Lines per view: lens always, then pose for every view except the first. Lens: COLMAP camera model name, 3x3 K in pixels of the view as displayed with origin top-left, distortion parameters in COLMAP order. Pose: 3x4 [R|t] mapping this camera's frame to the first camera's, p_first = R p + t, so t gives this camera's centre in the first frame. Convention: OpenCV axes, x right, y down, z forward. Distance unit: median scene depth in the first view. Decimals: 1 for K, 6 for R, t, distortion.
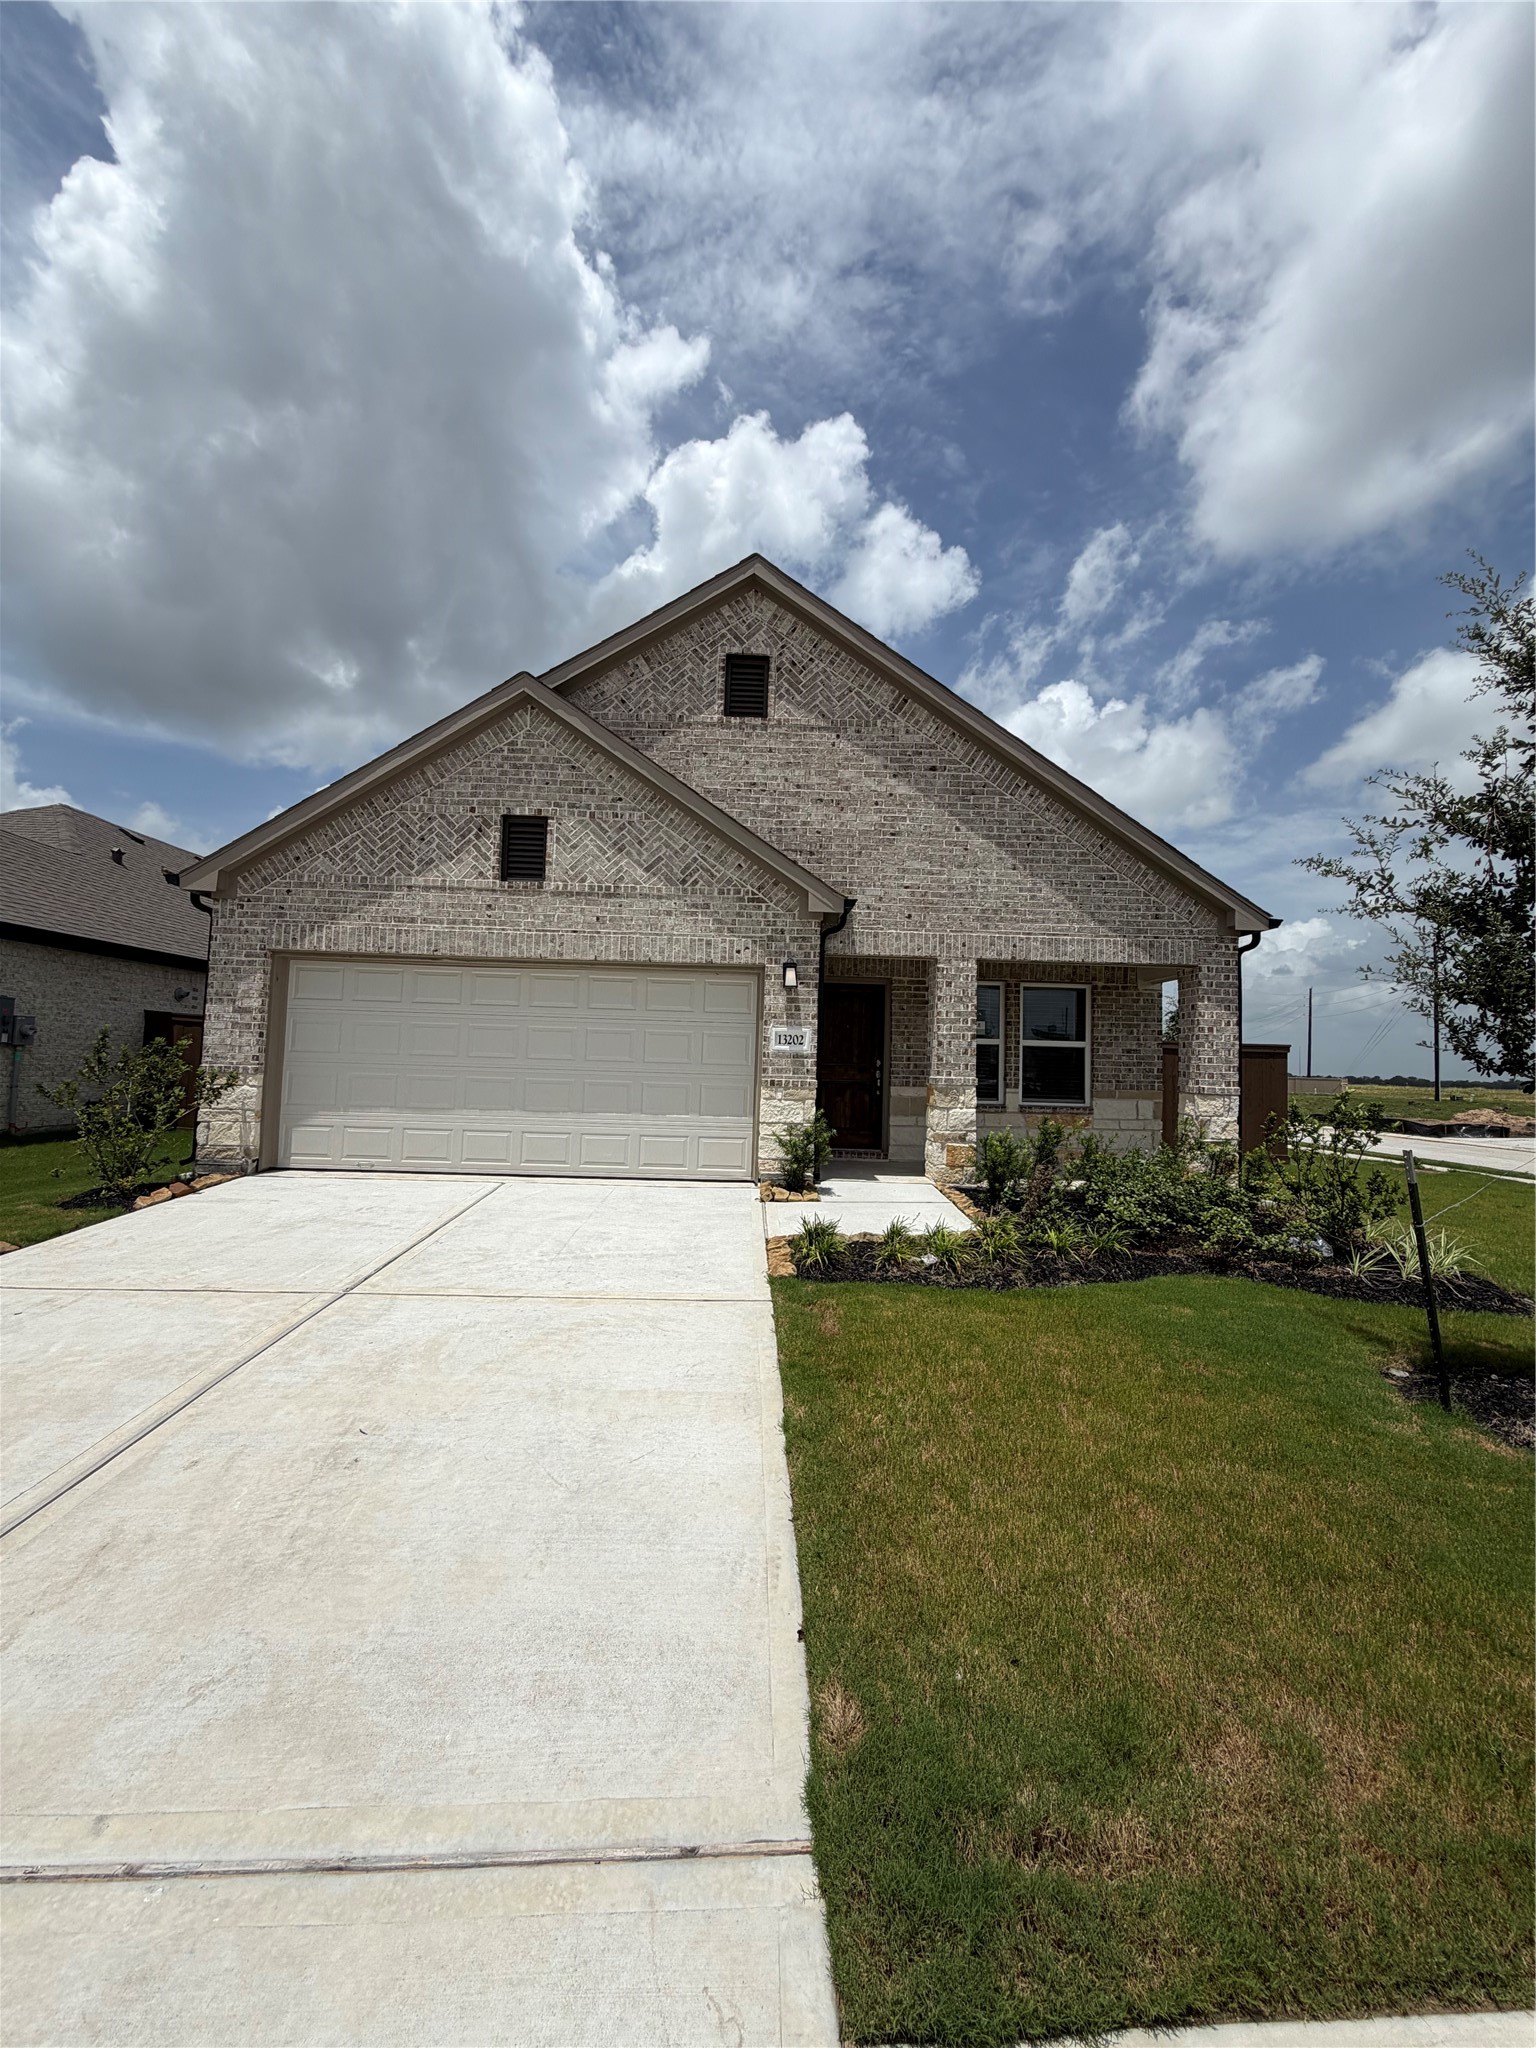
lens RADIAL K [[814.2, 0, 765.4], [0, 814.2, 1015.7], [0, 0, 1]] dist [0.002871, 0.000030]
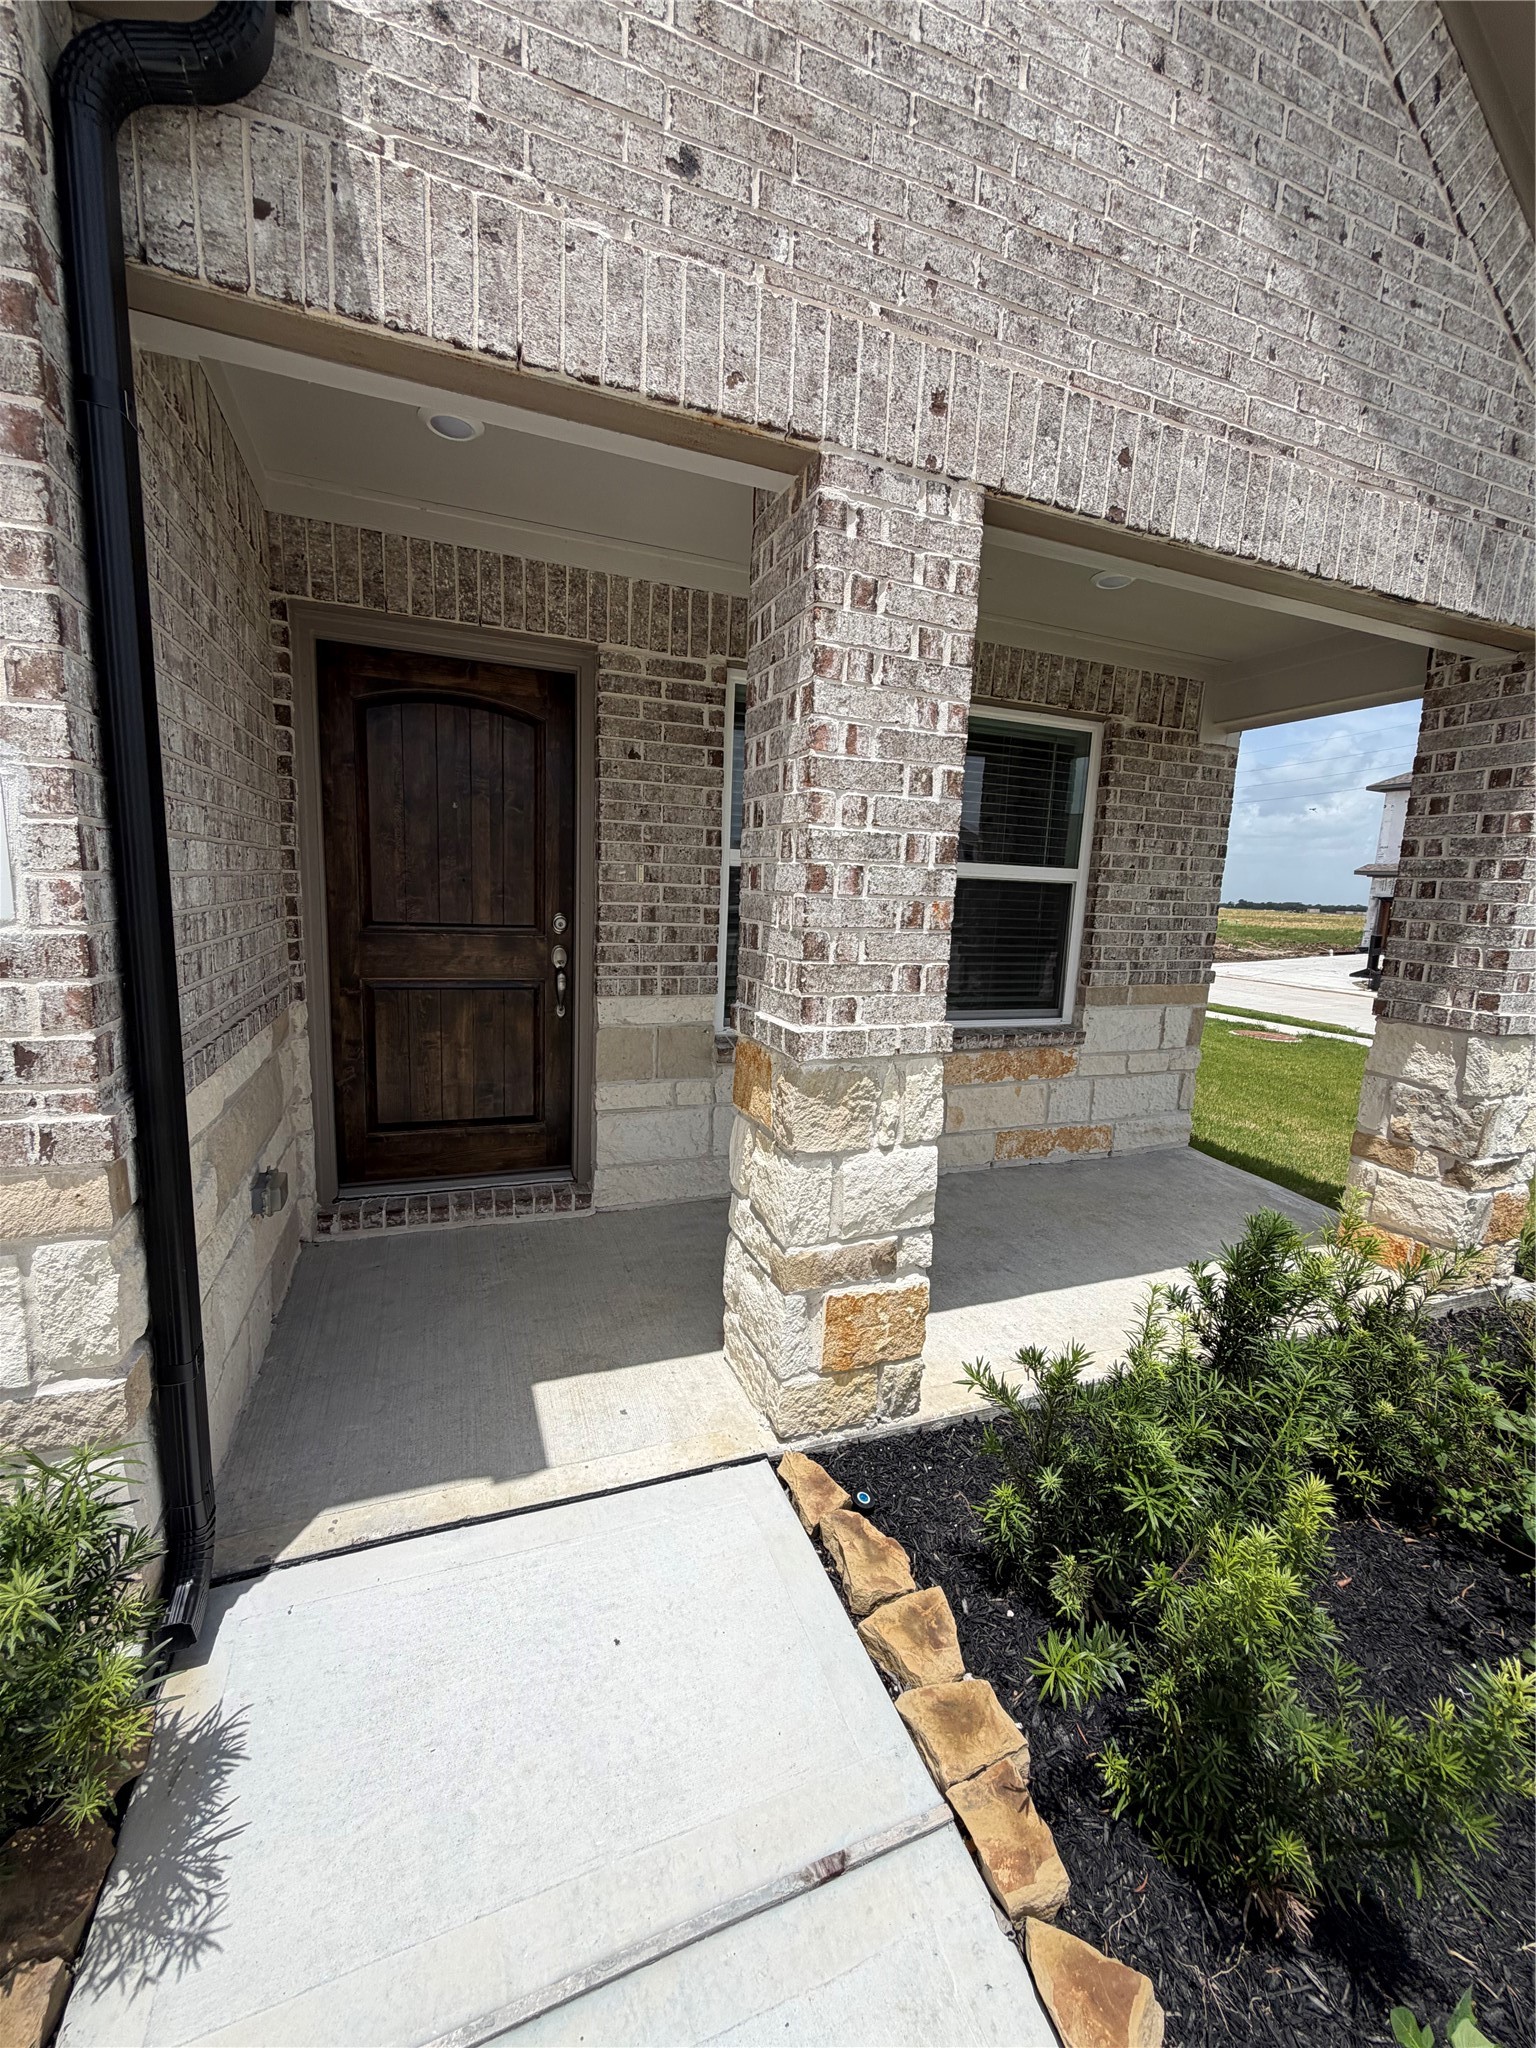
lens RADIAL K [[814.2, 0, 765.4], [0, 814.2, 1015.7], [0, 0, 1]] dist [0.002871, 0.000030]
pose [[0.940144, -0.042116, 0.338164, 0.123675], [-0.036691, 0.974055, 0.223319, 0.021509], [-0.338795, -0.222360, 0.914207, 0.786154]]
